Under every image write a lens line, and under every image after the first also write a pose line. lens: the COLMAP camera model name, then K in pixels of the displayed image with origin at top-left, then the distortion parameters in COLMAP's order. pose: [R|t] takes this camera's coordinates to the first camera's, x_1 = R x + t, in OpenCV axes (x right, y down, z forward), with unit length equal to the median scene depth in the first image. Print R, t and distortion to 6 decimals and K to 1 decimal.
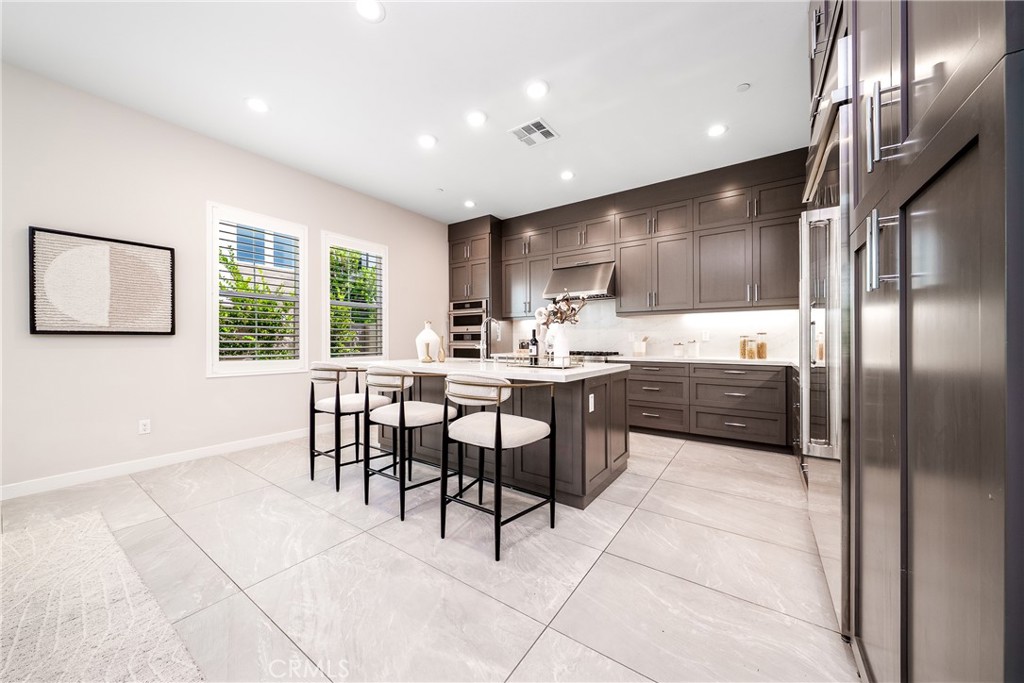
lens RADIAL K [[362.8, 0, 510.2], [0, 362.8, 333.8], [0, 0, 1]] dist [-0.003073, 0.000002]
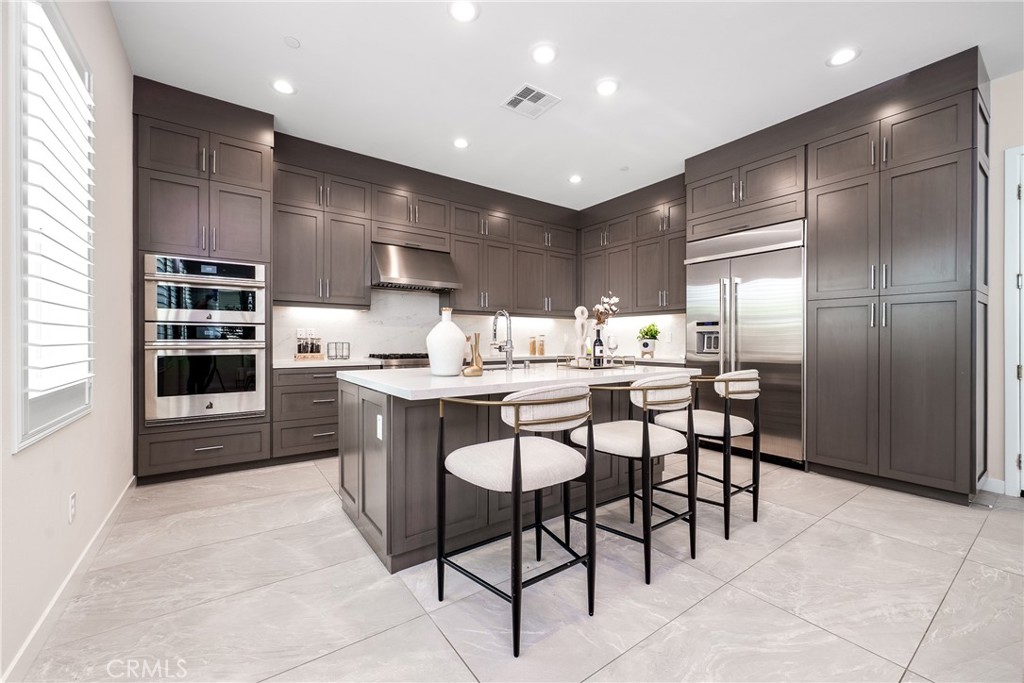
lens RADIAL K [[404.8, 0, 525.4], [0, 404.8, 334.5], [0, 0, 1]] dist [-0.005749, 0.001311]
pose [[0.325345, 0.015891, 0.945462, -0.696916], [-0.020225, 0.999747, -0.009844, 0.011026], [-0.945379, -0.015920, 0.325584, 0.573354]]
